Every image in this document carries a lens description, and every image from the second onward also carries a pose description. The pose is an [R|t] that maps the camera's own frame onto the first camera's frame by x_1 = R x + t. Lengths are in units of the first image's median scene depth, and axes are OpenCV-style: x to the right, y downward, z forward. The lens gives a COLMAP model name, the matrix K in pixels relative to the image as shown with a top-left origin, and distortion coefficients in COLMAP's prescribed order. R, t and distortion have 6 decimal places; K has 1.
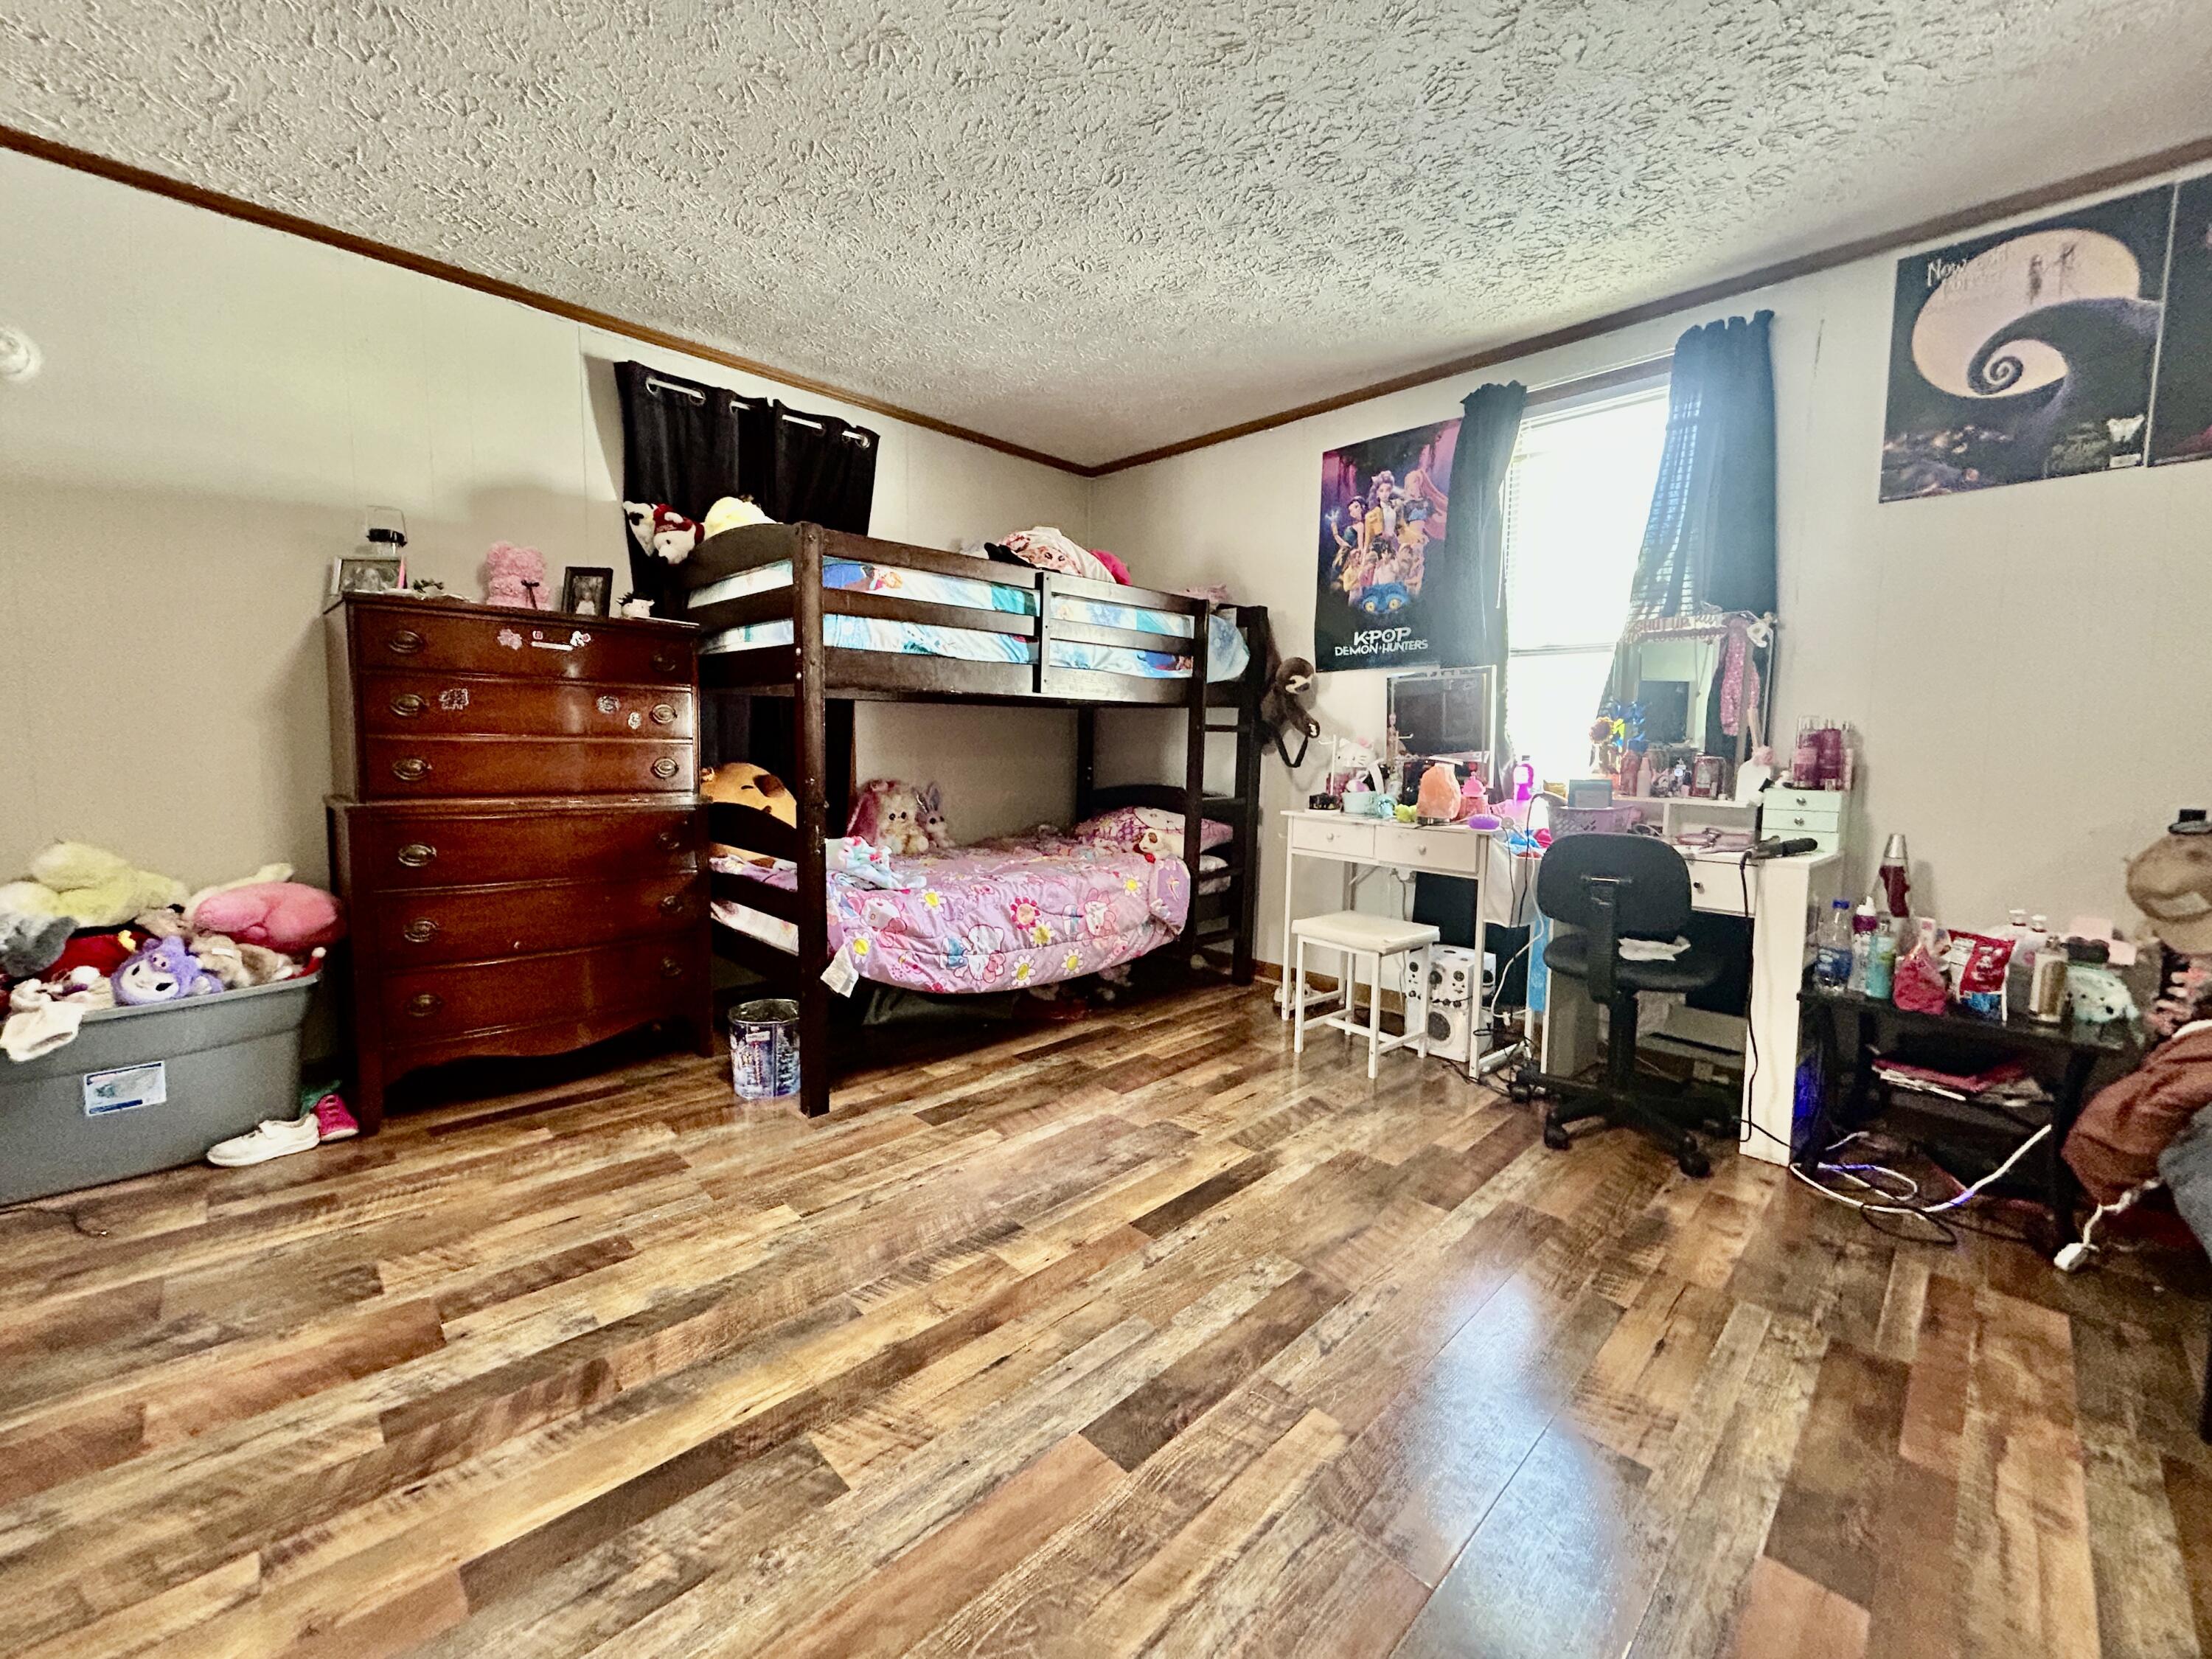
lens RADIAL K [[895.6, 0, 1094.8], [0, 895.6, 820.7], [0, 0, 1]] dist [0.002947, 0.000547]
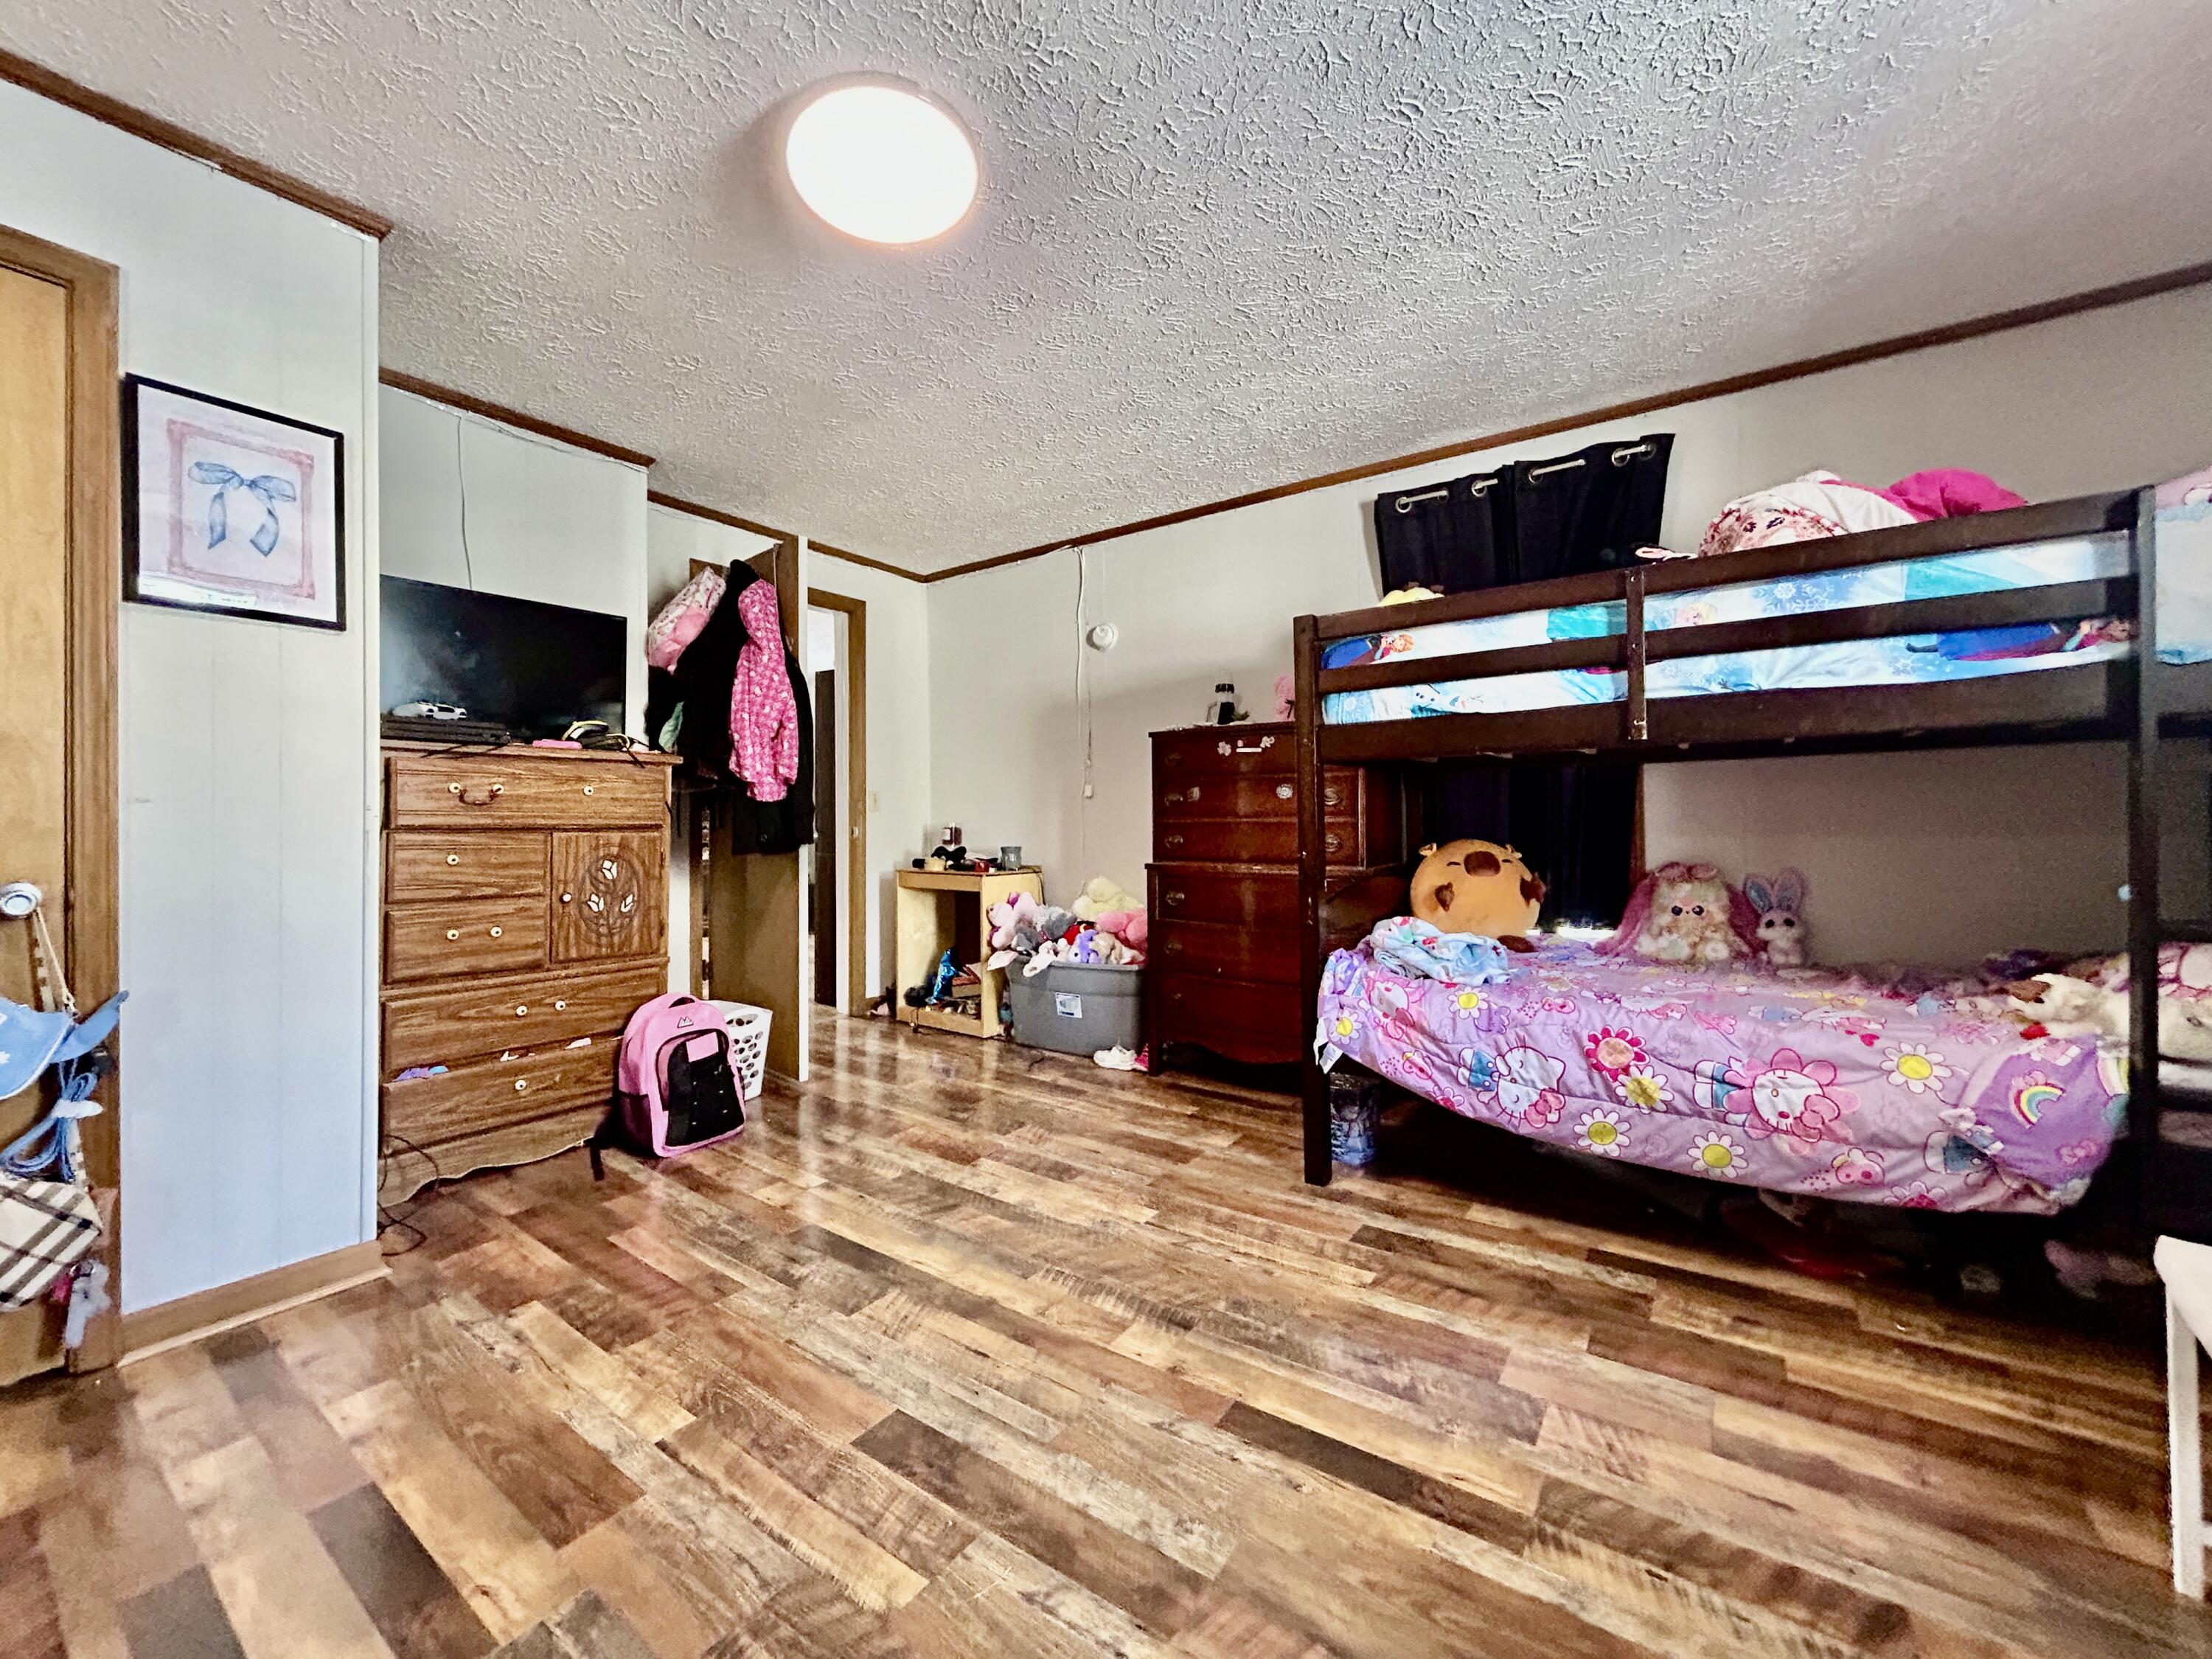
lens RADIAL K [[895.6, 0, 1094.8], [0, 895.6, 820.7], [0, 0, 1]] dist [0.002947, 0.000547]
pose [[0.173077, -0.018166, -0.984741, 0.663481], [-0.070916, 0.997005, -0.030857, -0.032950], [0.982352, 0.075174, 0.171271, 0.558051]]
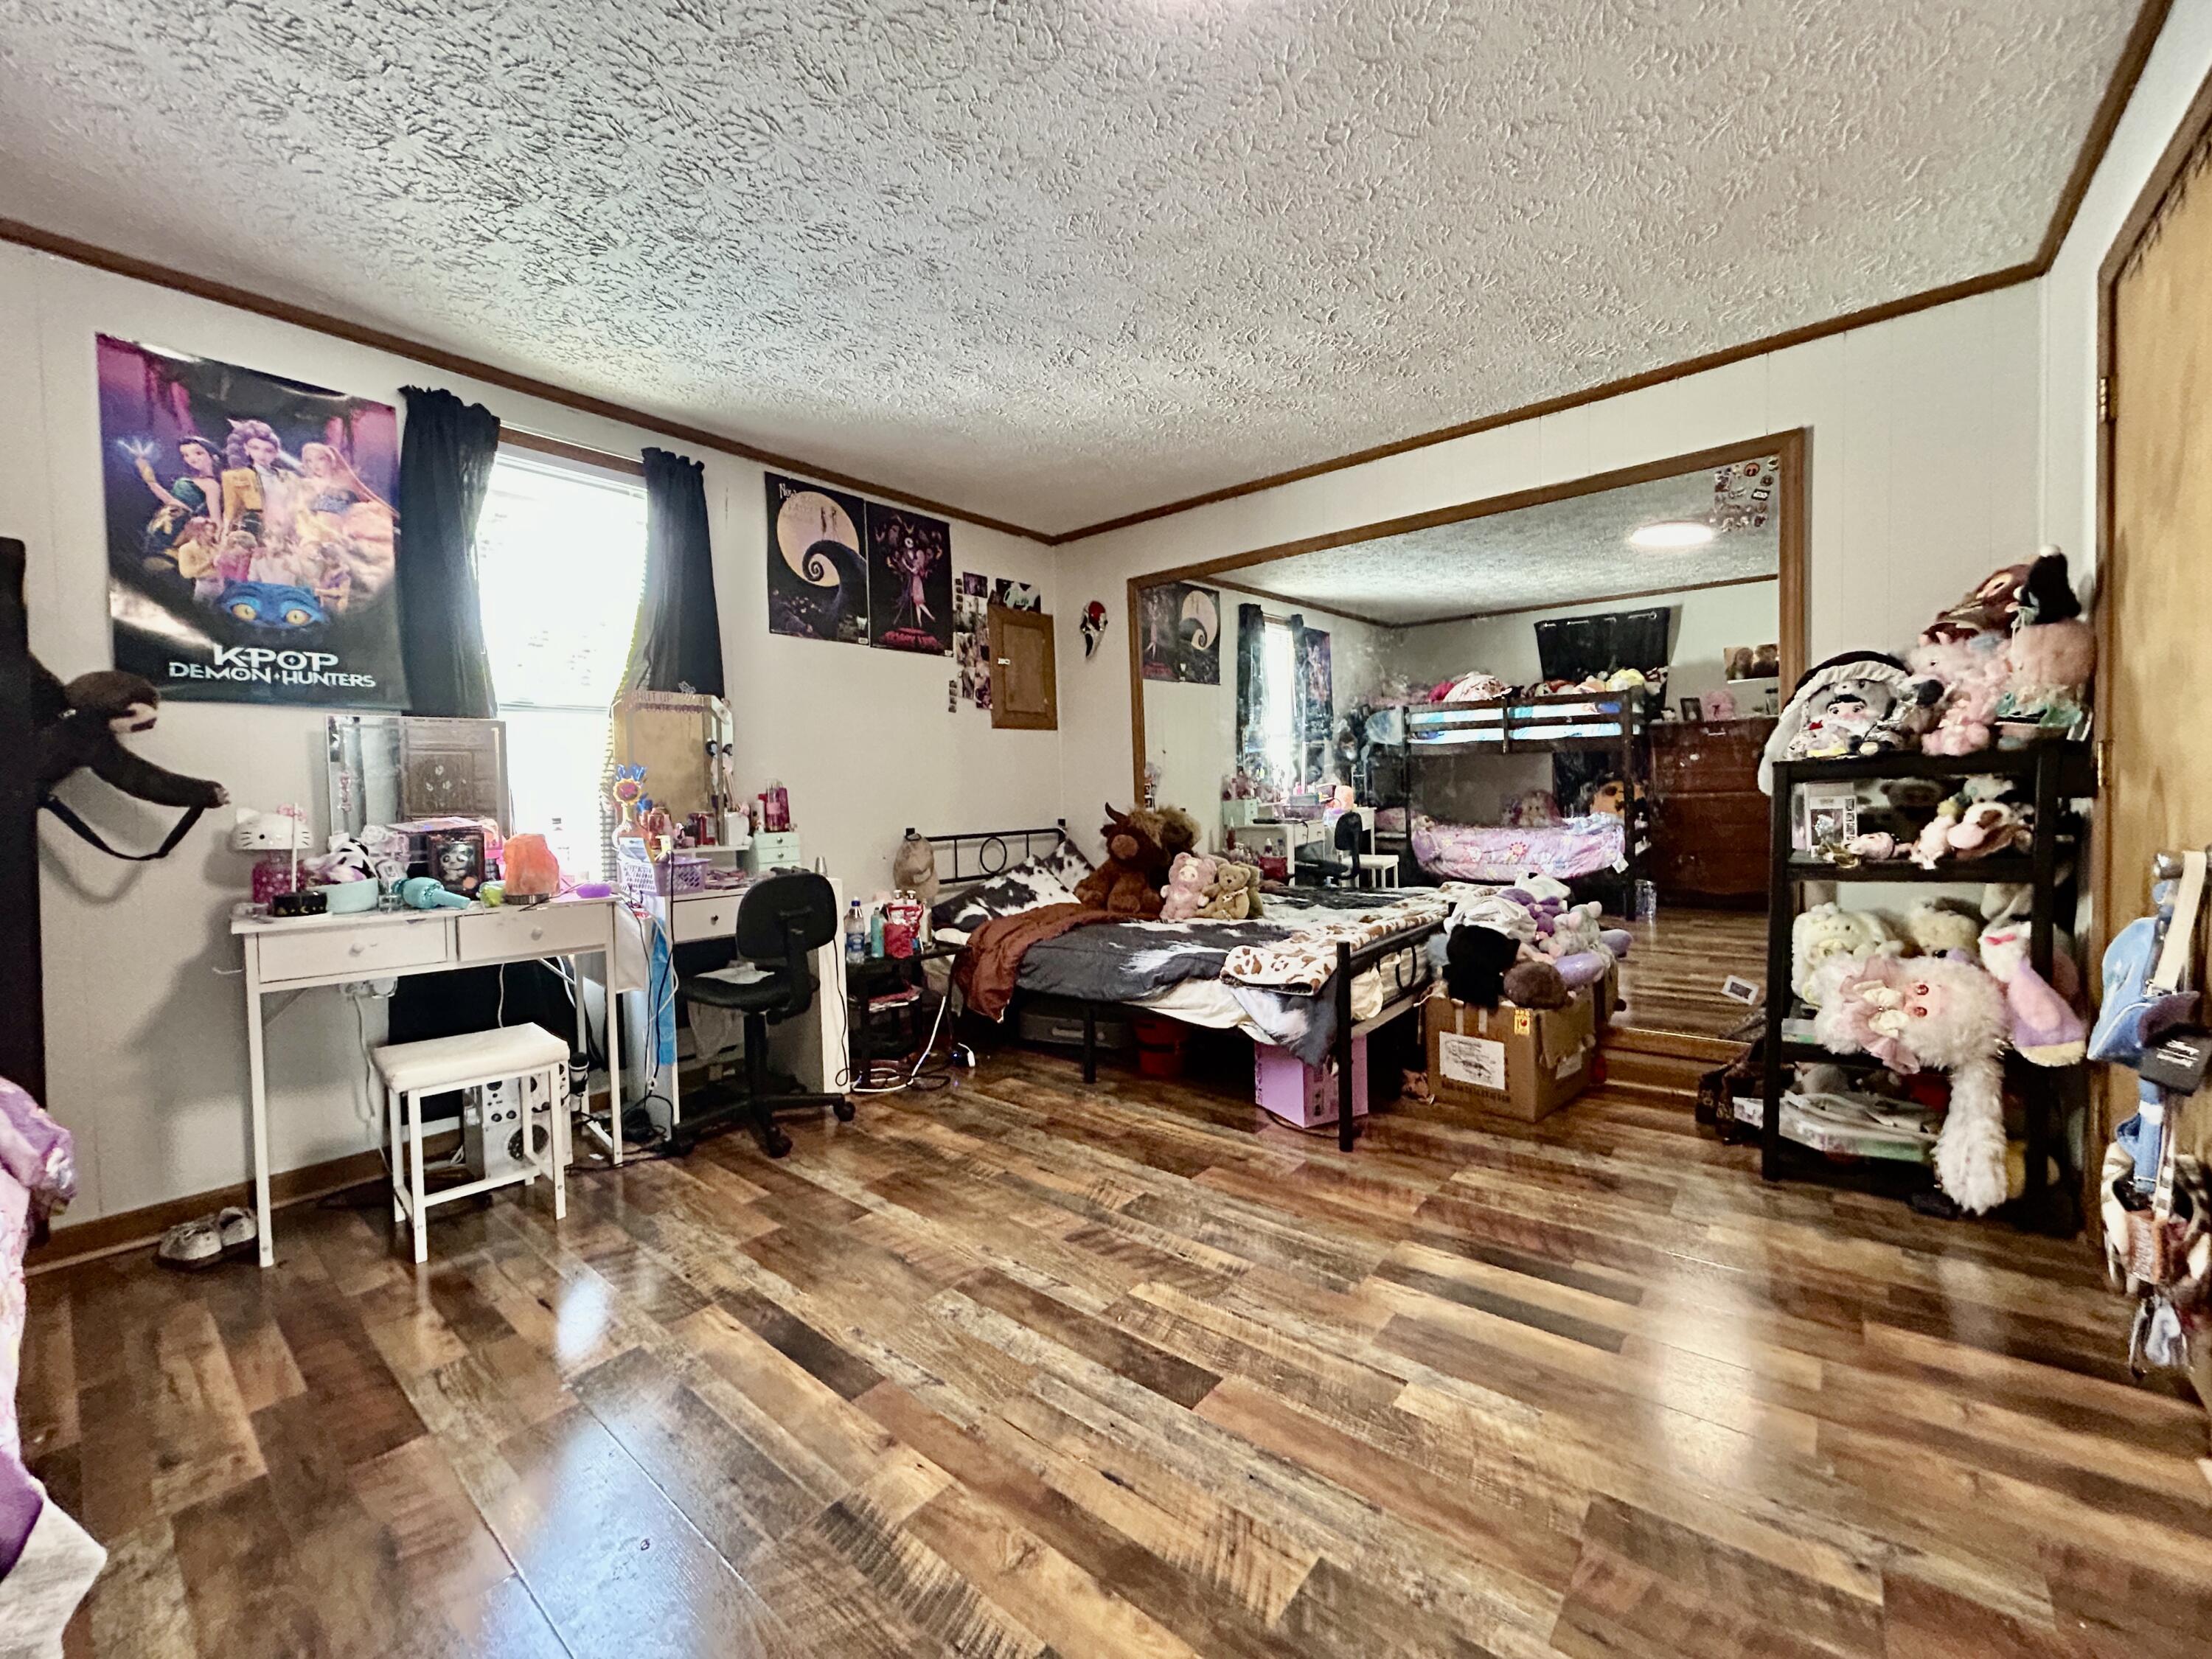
lens RADIAL K [[895.6, 0, 1094.8], [0, 895.6, 820.7], [0, 0, 1]] dist [0.002947, 0.000547]
pose [[-0.099824, -0.042082, 0.994115, -0.615021], [0.108318, 0.992708, 0.052899, -0.071237], [-0.989092, 0.112961, -0.094537, 0.641696]]
